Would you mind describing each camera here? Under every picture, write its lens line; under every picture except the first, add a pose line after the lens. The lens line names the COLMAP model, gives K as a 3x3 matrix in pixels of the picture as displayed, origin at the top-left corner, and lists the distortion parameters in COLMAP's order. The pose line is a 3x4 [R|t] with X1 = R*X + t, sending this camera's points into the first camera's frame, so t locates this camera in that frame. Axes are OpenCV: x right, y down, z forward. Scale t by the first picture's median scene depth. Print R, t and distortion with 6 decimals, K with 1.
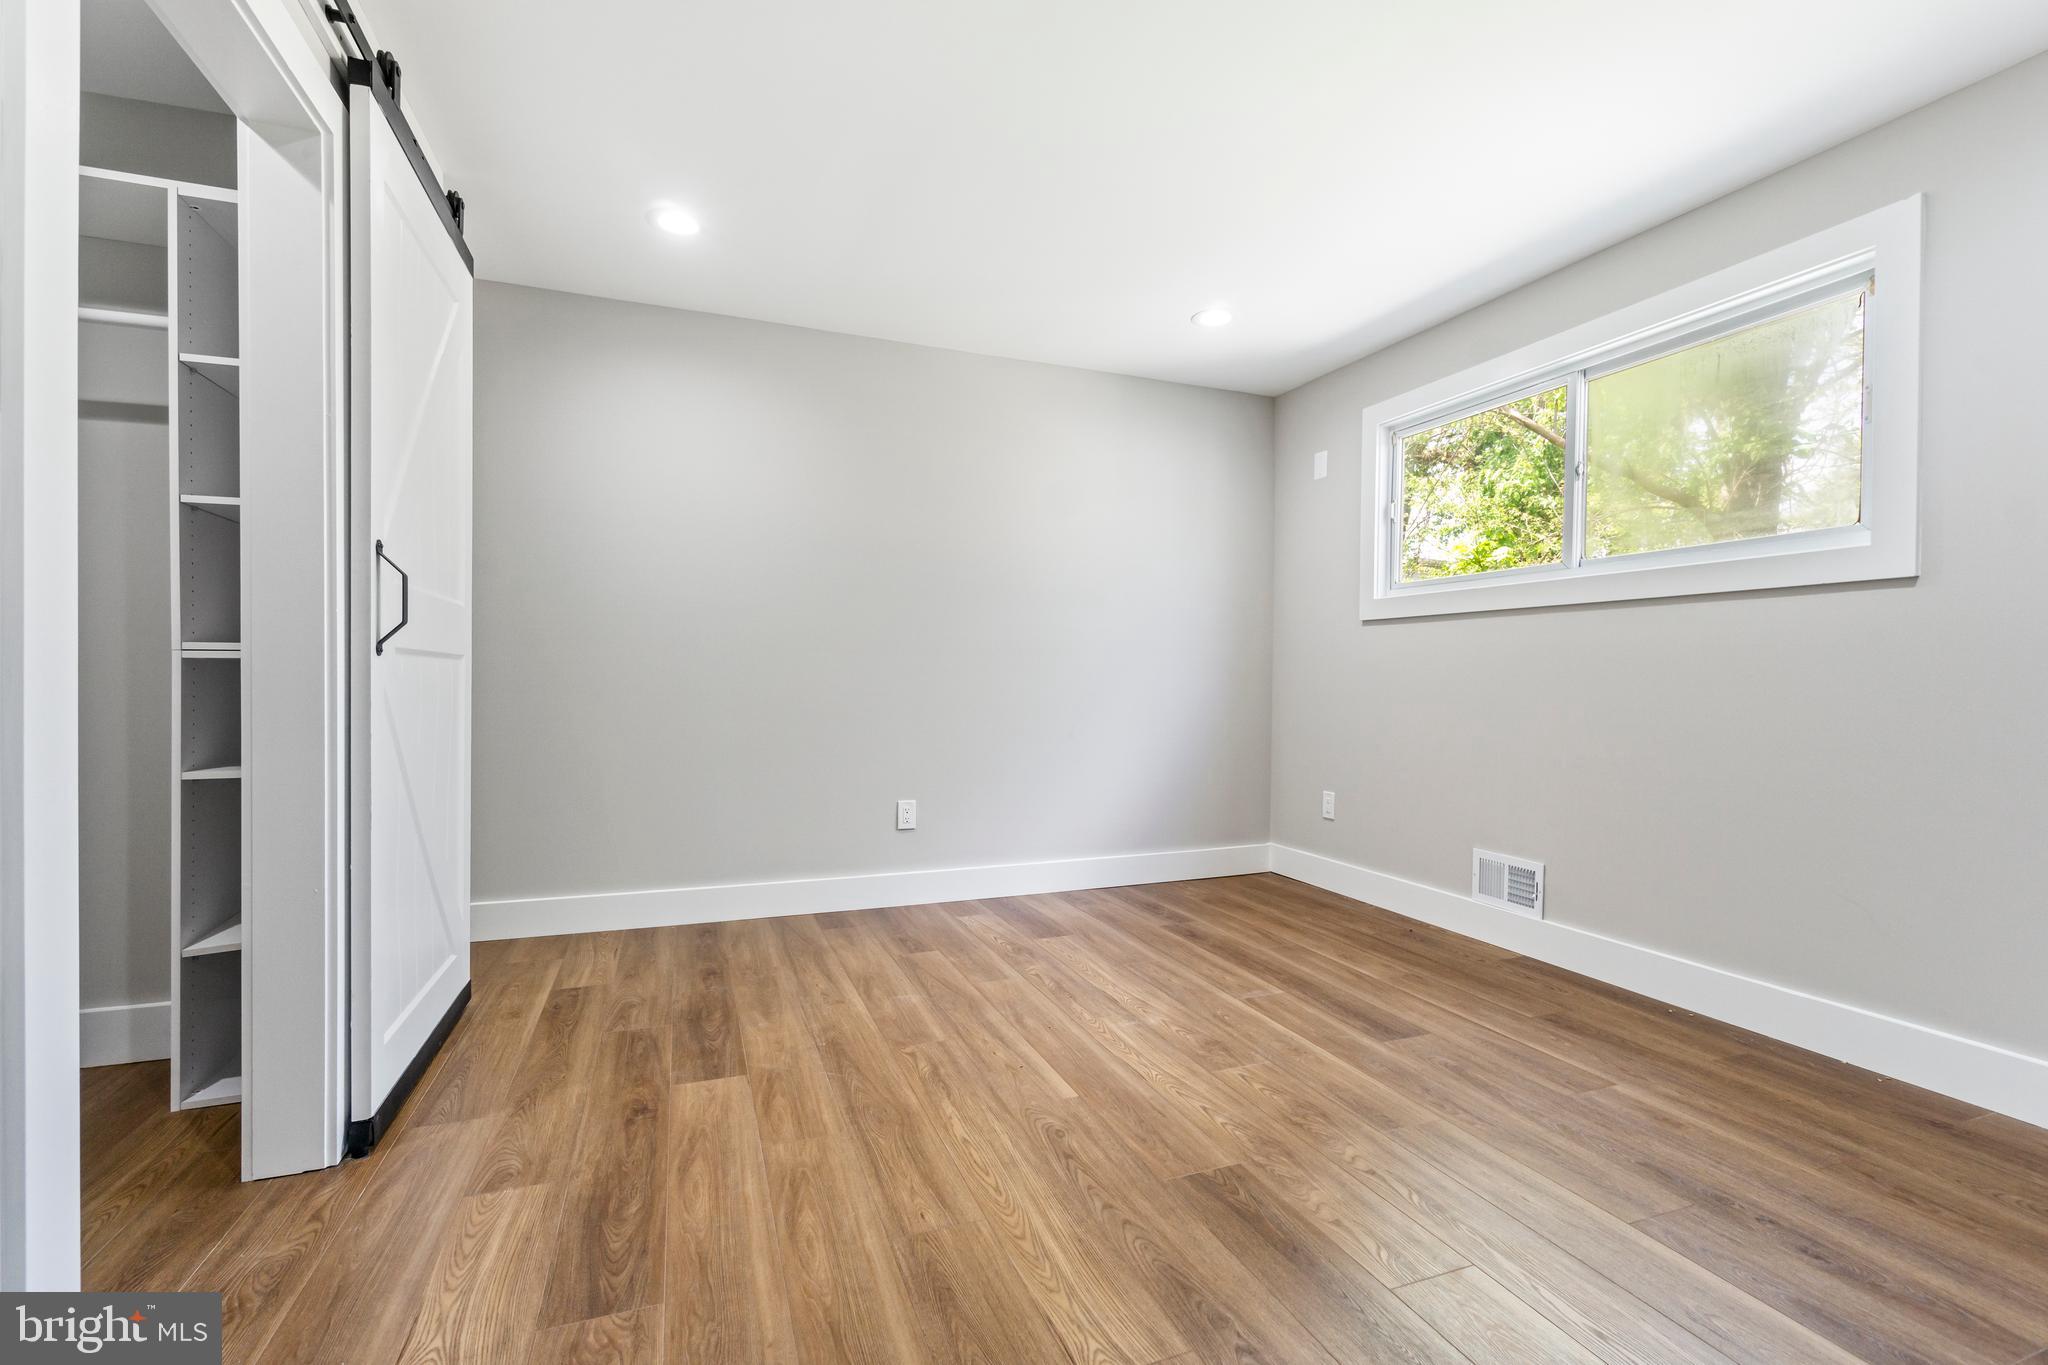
lens RADIAL K [[874.9, 0, 1023.3], [0, 874.9, 688.5], [0, 0, 1]] dist [-0.003978, -0.000128]
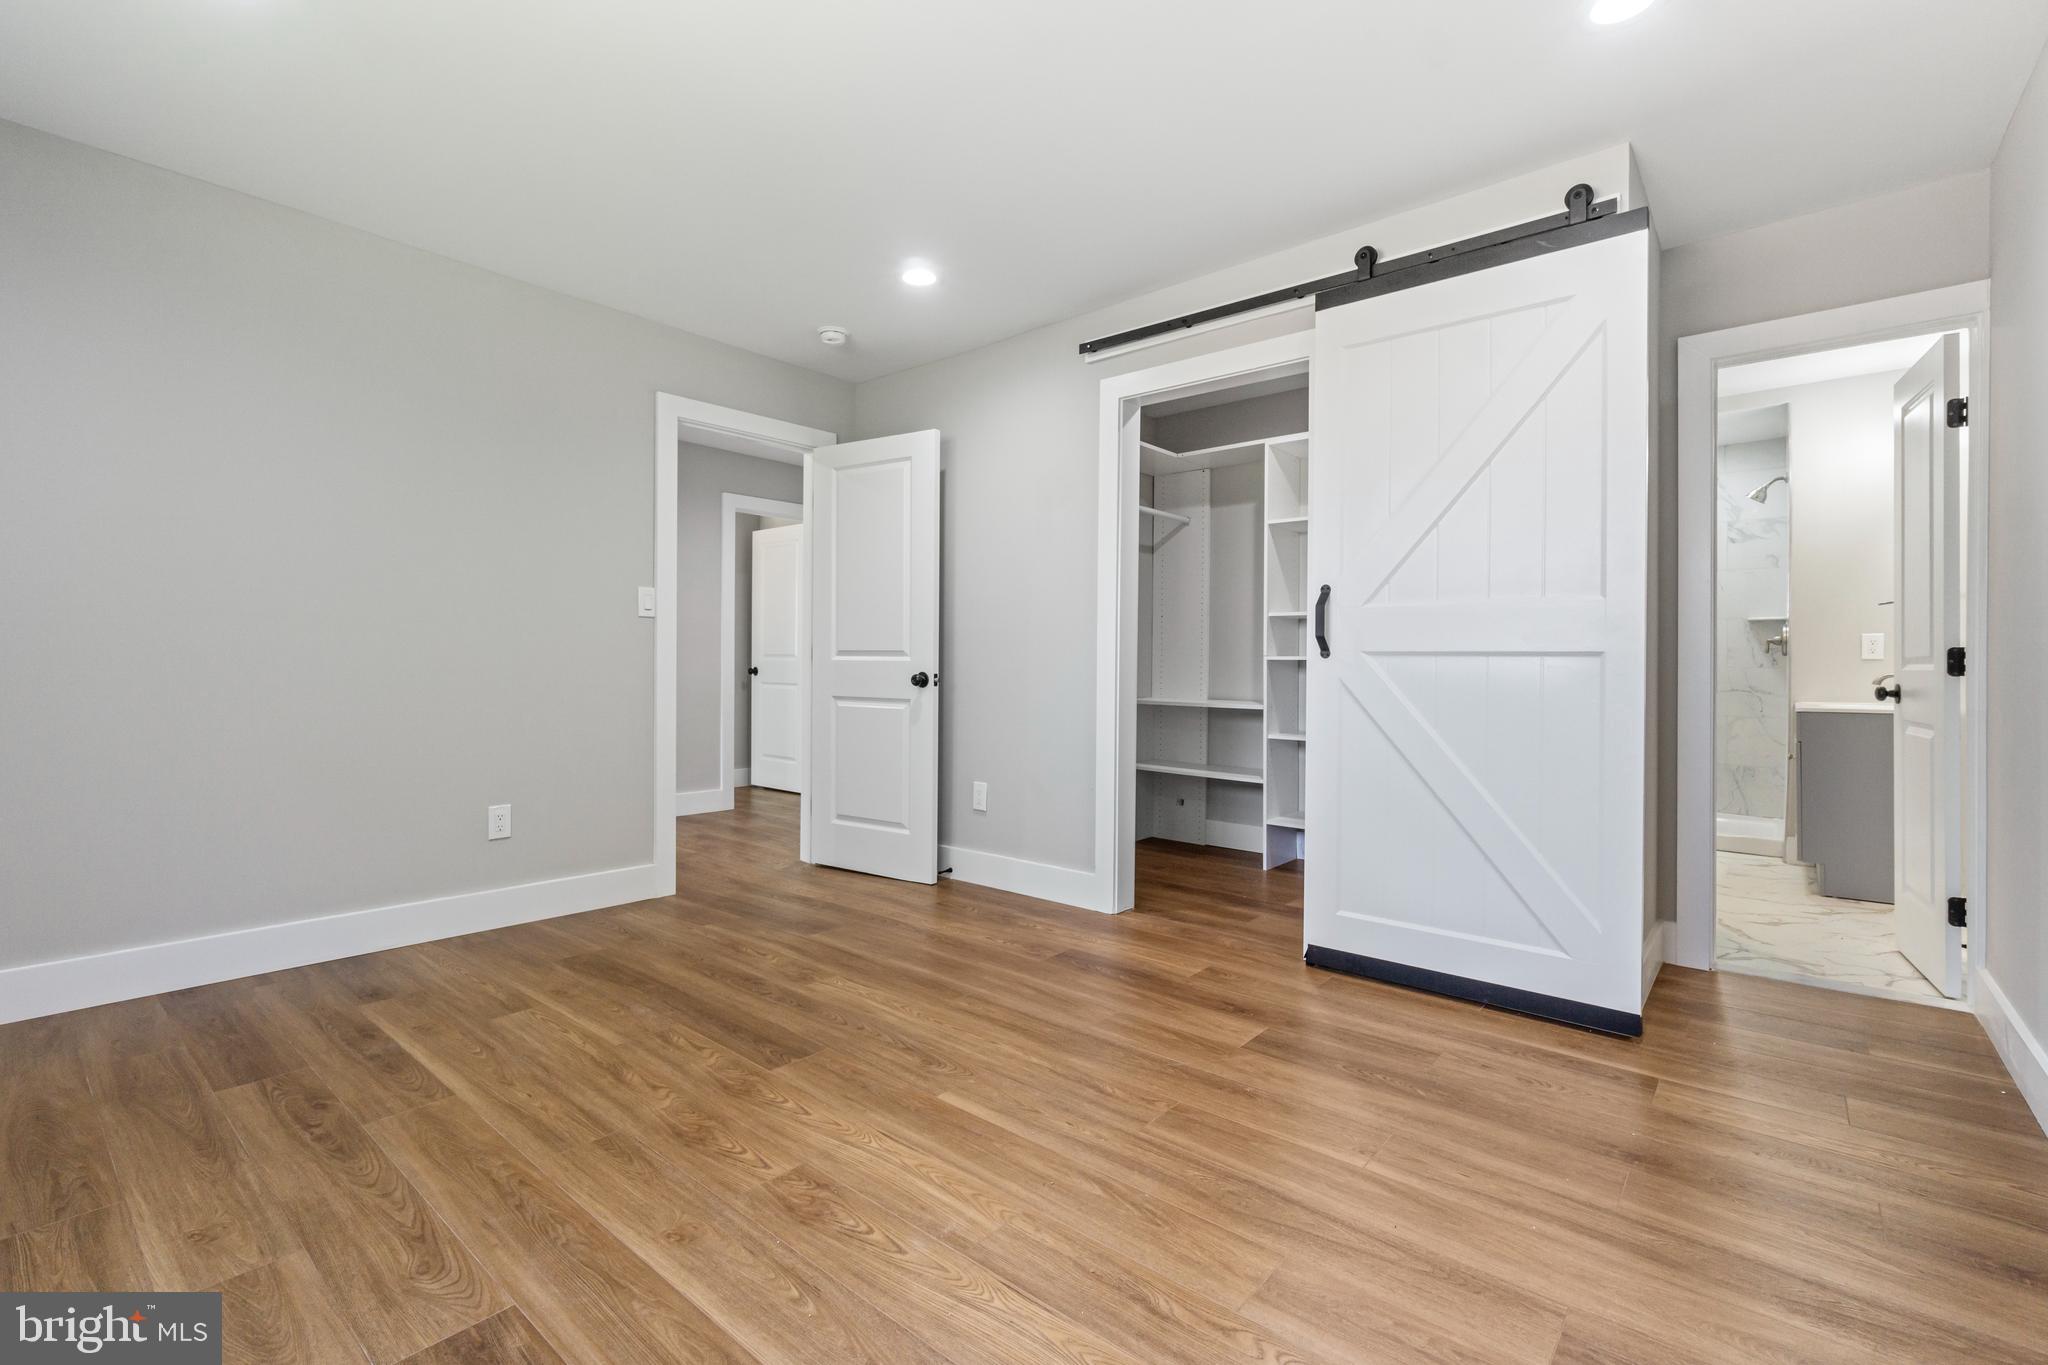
lens RADIAL K [[888.8, 0, 1018.7], [0, 888.8, 673.0], [0, 0, 1]] dist [-0.002648, -0.001138]
pose [[-0.869966, -0.011986, -0.492965, 0.480363], [-0.019834, 0.999746, 0.010695, -0.018207], [0.492712, 0.019081, -0.869983, 1.909904]]
